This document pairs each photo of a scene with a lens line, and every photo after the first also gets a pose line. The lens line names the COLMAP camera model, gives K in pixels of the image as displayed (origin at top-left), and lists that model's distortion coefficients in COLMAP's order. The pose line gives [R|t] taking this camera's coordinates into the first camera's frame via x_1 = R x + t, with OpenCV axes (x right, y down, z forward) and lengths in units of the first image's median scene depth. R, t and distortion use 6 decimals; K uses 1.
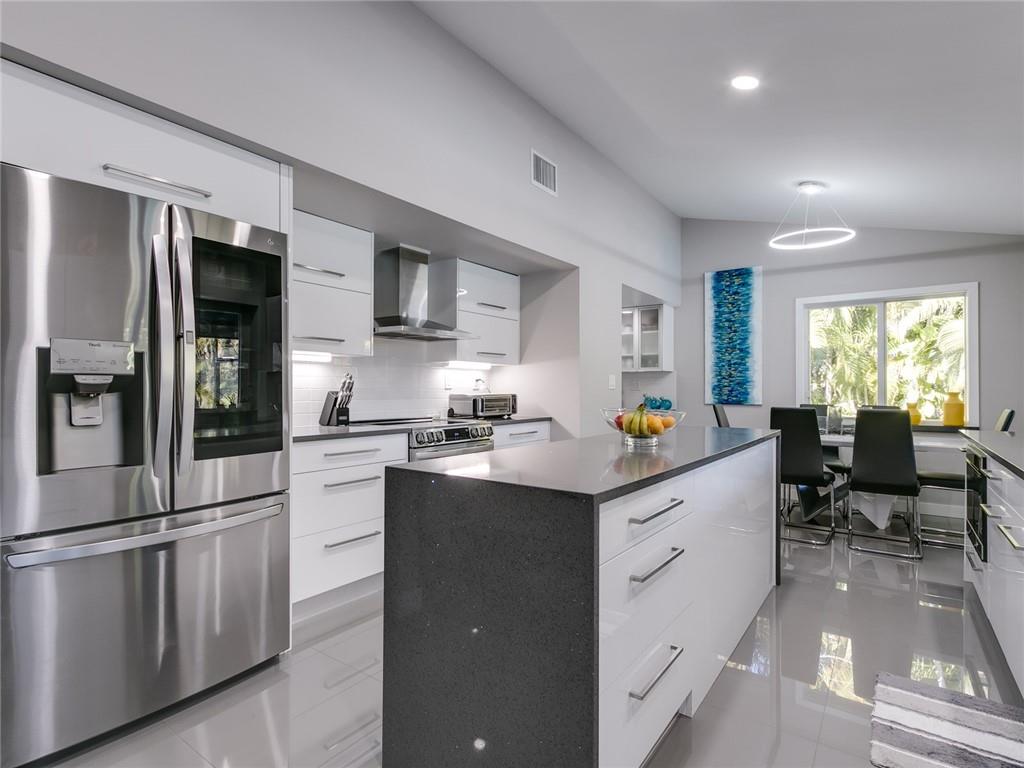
lens RADIAL K [[527.2, 0, 512.0], [0, 527.2, 384.0], [0, 0, 1]] dist [0.004438, 0.001152]
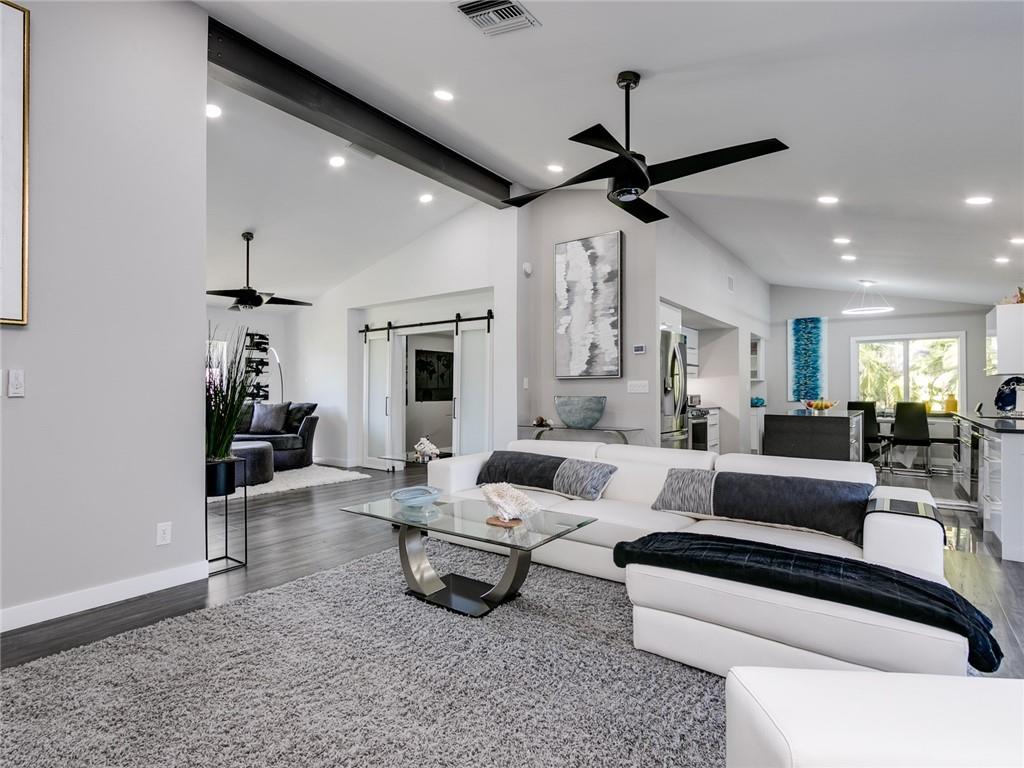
lens RADIAL K [[528.5, 0, 452.9], [0, 528.5, 383.8], [0, 0, 1]] dist [0.002541, 0.000080]
pose [[0.997257, 0.002399, -0.073983, -0.560458], [-0.002713, 0.999988, -0.004148, -0.005721], [0.073973, 0.004337, 0.997251, -0.717730]]
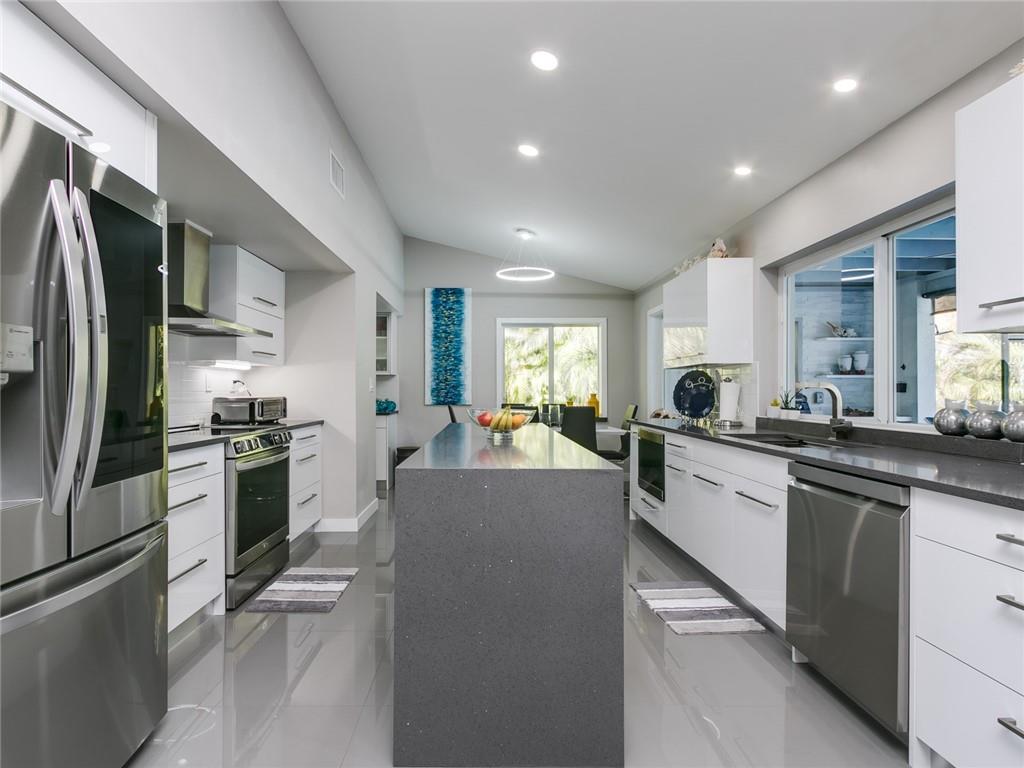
lens RADIAL K [[524.0, 0, 487.3], [0, 524.0, 386.2], [0, 0, 1]] dist [-0.001422, -0.000374]
pose [[0.807594, 0.005581, 0.589713, -0.194906], [-0.005708, 0.999982, -0.001648, -0.000439], [-0.589712, -0.002035, 0.807611, 0.022189]]
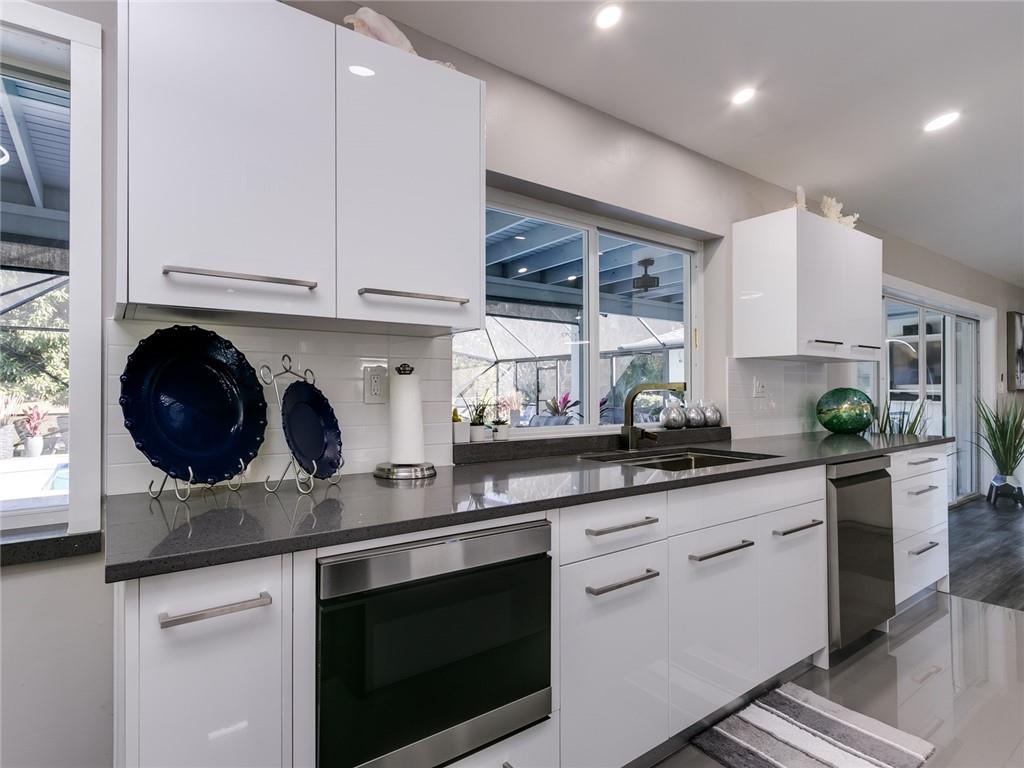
lens RADIAL K [[516.4, 0, 437.1], [0, 516.4, 387.2], [0, 0, 1]] dist [-0.000052, 0.000058]
pose [[-0.926479, 0.002307, 0.376340, 0.342629], [-0.003463, 0.999887, -0.014656, 0.002762], [-0.376331, -0.014882, -0.926366, 0.658384]]
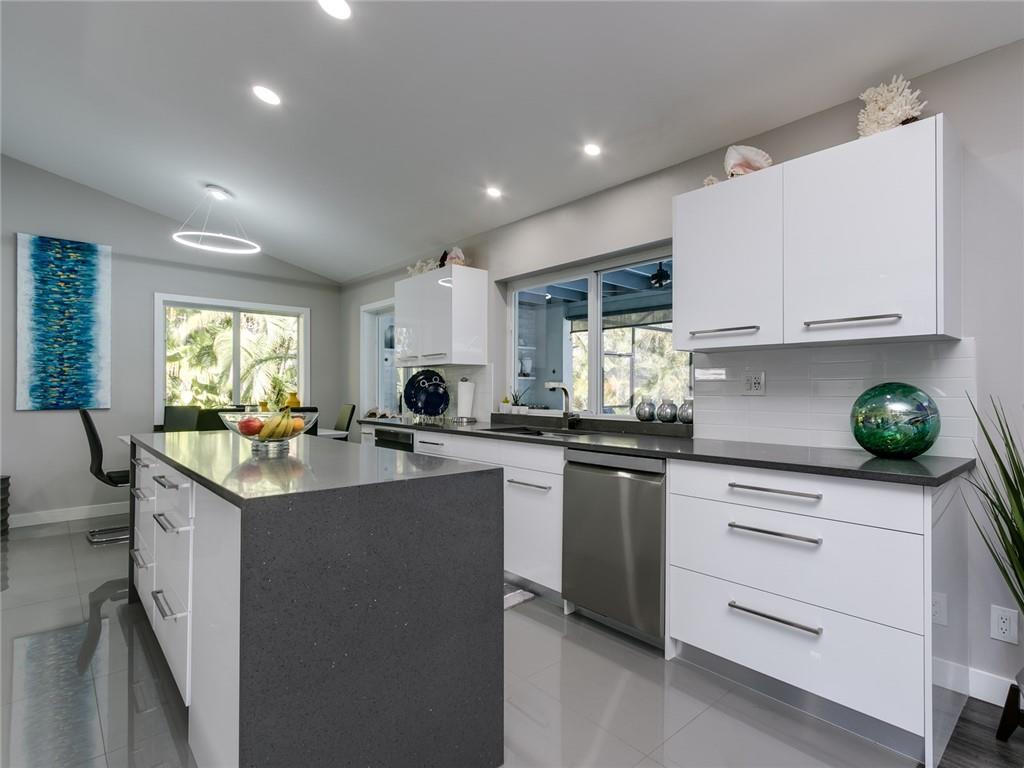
lens RADIAL K [[523.3, 0, 566.9], [0, 523.3, 386.2], [0, 0, 1]] dist [0.001694, -0.000450]
pose [[0.162234, 0.007088, 0.986727, -0.245212], [-0.010437, 0.999931, -0.005467, 0.000294], [-0.986697, -0.009412, 0.162297, 0.127724]]
